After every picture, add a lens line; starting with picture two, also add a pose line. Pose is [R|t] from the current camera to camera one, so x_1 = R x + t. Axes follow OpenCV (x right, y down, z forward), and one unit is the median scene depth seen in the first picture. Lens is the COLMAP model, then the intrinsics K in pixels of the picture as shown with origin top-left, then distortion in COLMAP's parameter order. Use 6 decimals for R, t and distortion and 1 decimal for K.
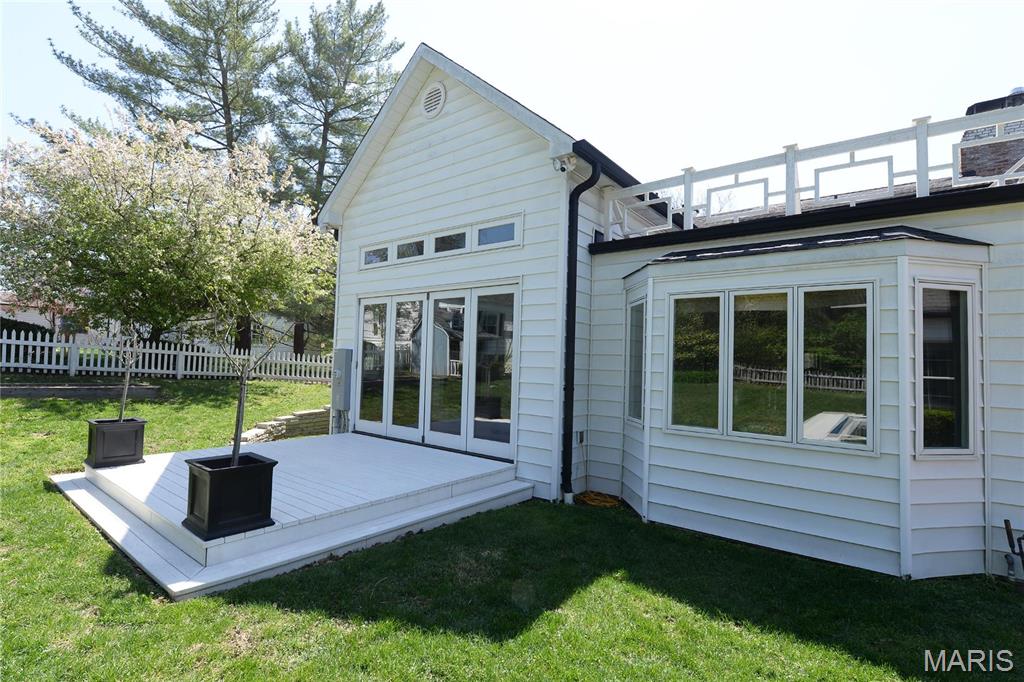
lens RADIAL K [[476.5, 0, 510.5], [0, 476.5, 341.0], [0, 0, 1]] dist [-0.005176, -0.000624]
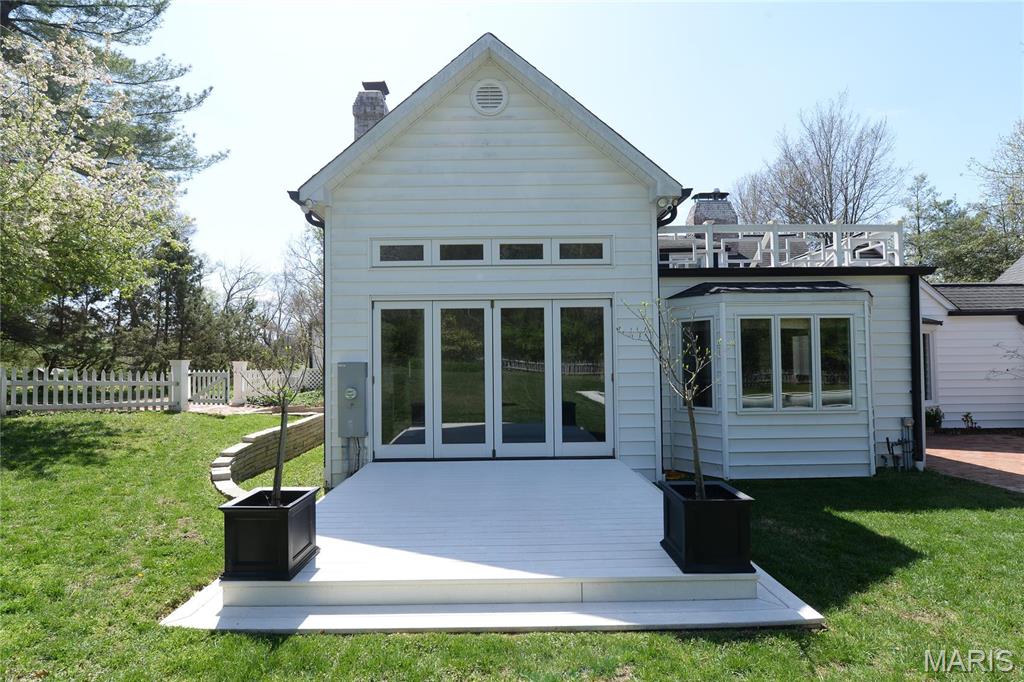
lens RADIAL K [[476.5, 0, 487.3], [0, 476.5, 335.6], [0, 0, 1]] dist [-0.005176, -0.000624]
pose [[0.777051, -0.030050, 0.628720, -0.845223], [0.008817, 0.999281, 0.036864, -0.072202], [-0.629376, -0.023102, 0.776757, 0.281568]]
